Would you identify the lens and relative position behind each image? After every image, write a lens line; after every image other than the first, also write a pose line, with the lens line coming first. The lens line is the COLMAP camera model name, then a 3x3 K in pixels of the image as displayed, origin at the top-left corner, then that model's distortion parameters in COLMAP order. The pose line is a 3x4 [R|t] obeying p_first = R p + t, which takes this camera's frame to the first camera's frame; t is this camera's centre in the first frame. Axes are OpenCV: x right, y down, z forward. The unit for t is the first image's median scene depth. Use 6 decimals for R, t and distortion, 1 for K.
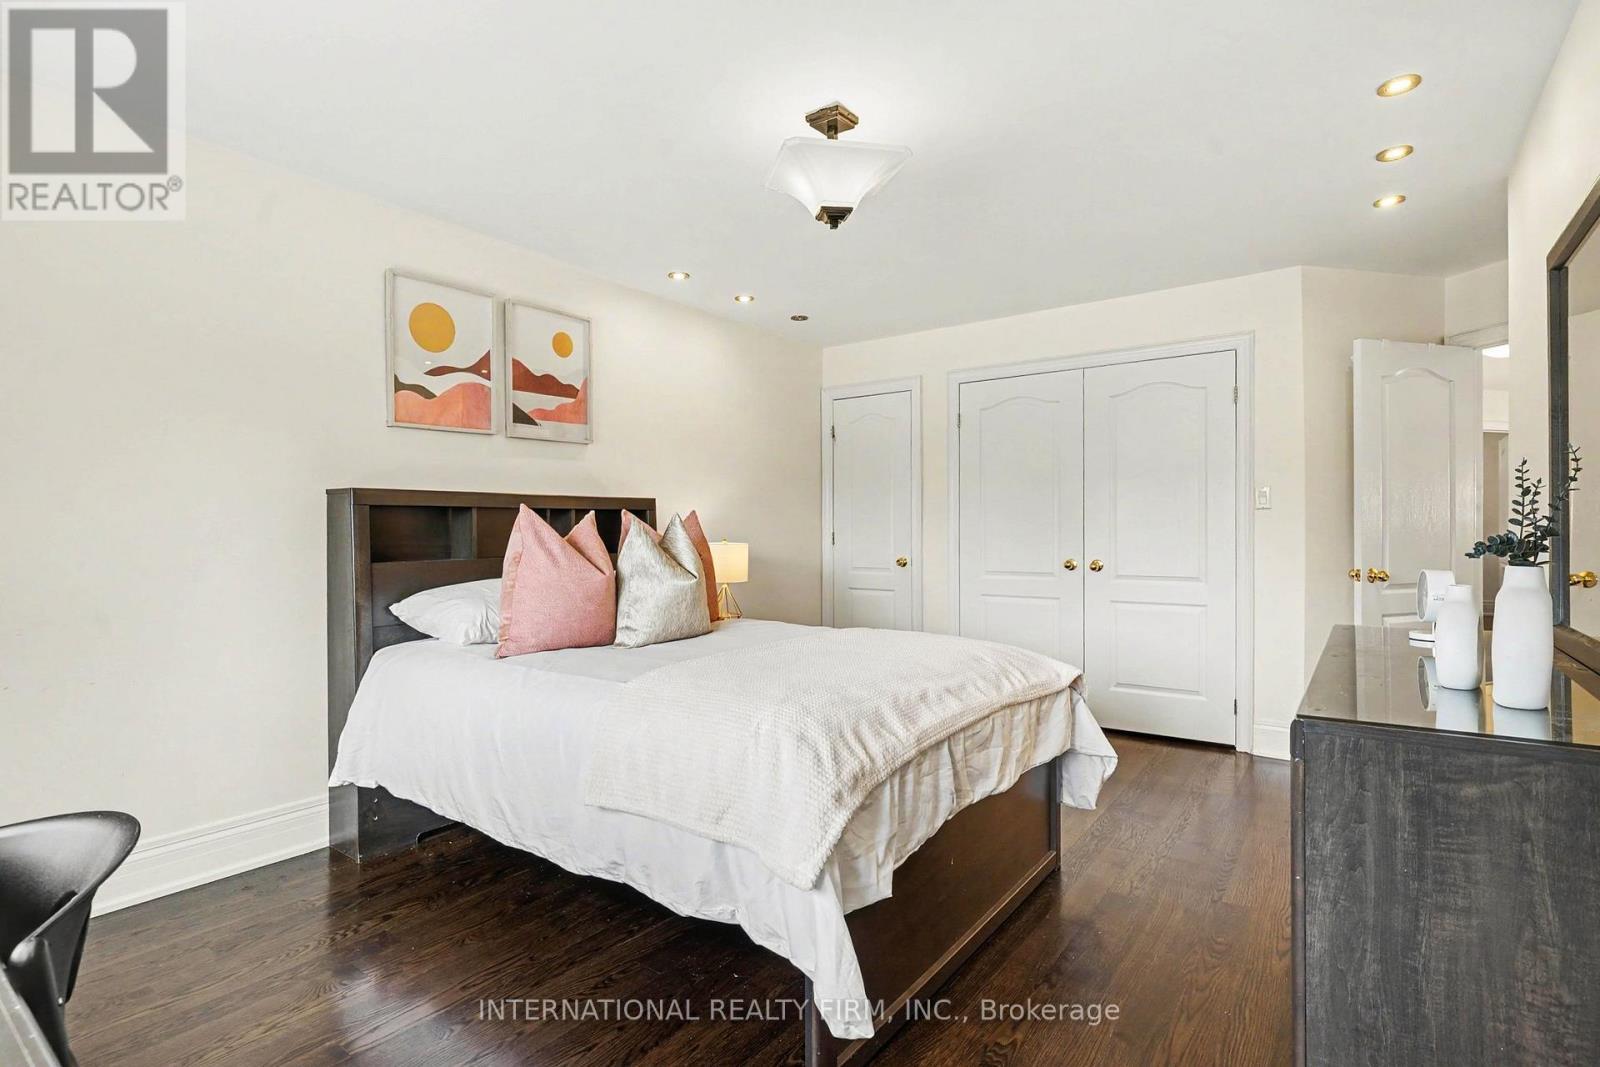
lens RADIAL K [[773.4, 0, 799.3], [0, 773.4, 531.3], [0, 0, 1]] dist [-0.000383, -0.000441]
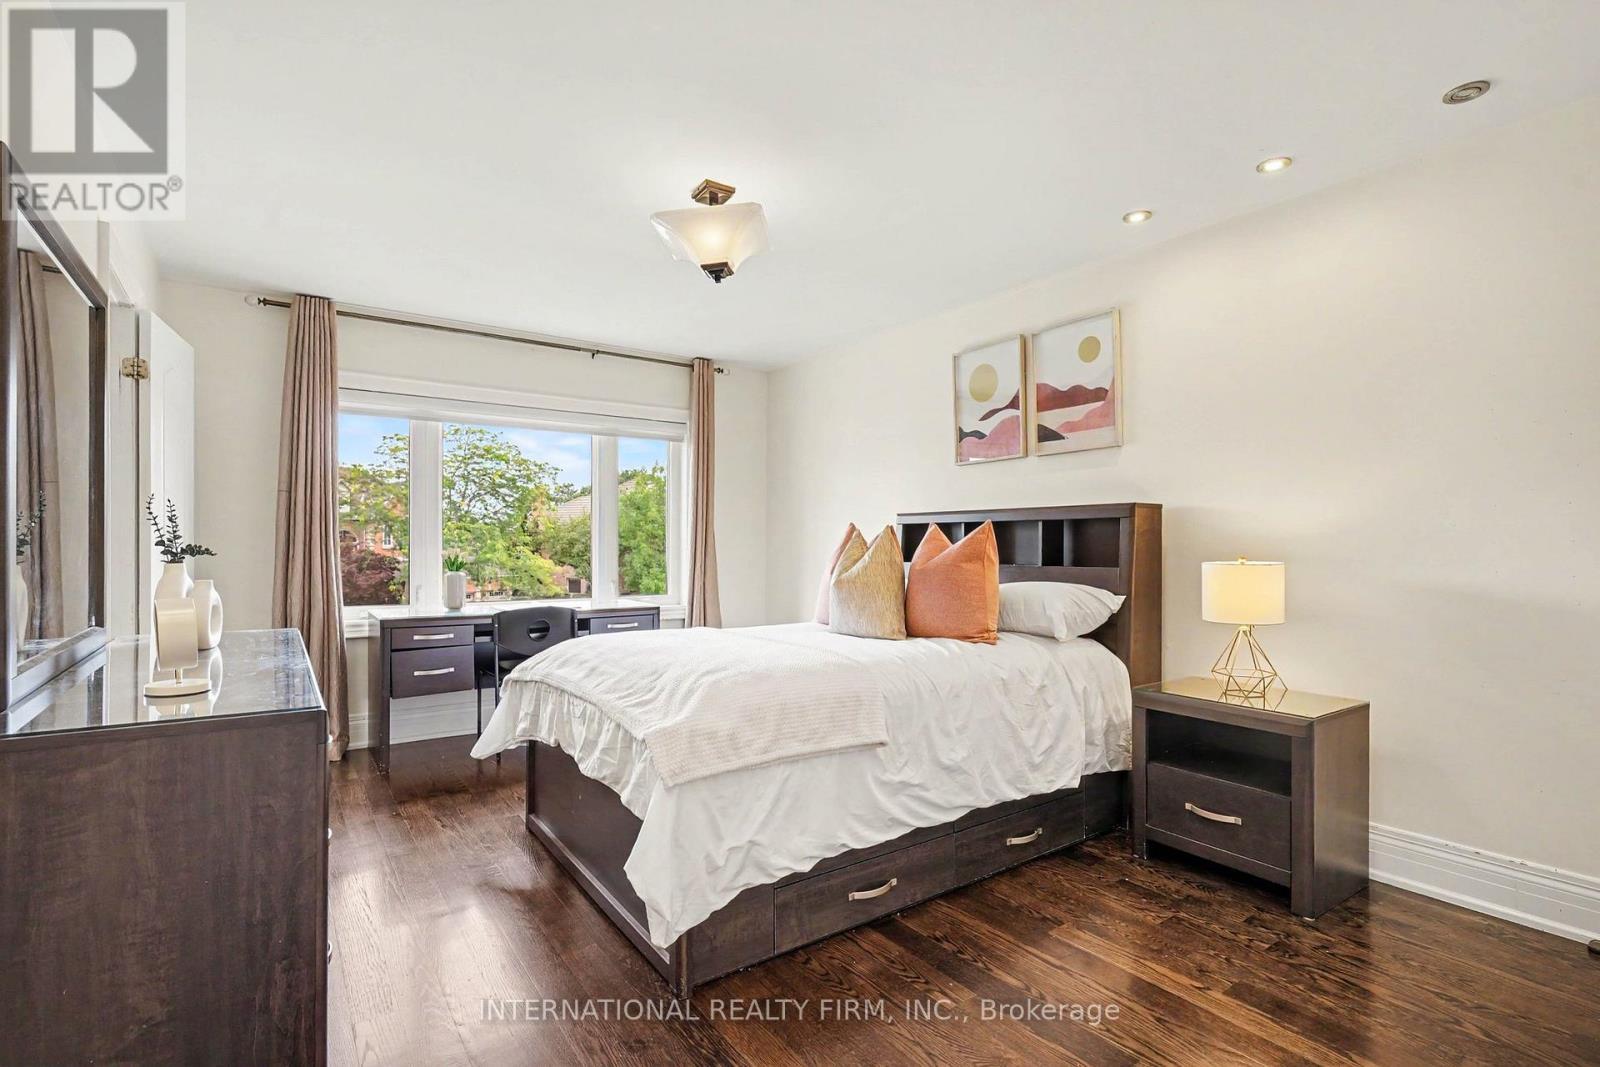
lens RADIAL K [[773.4, 0, 800.4], [0, 773.4, 532.1], [0, 0, 1]] dist [-0.000383, -0.000441]
pose [[-0.339182, 0.005596, -0.940704, 0.767873], [-0.000049, 0.999982, 0.005966, -0.020625], [0.940721, 0.002070, -0.339175, 1.051411]]
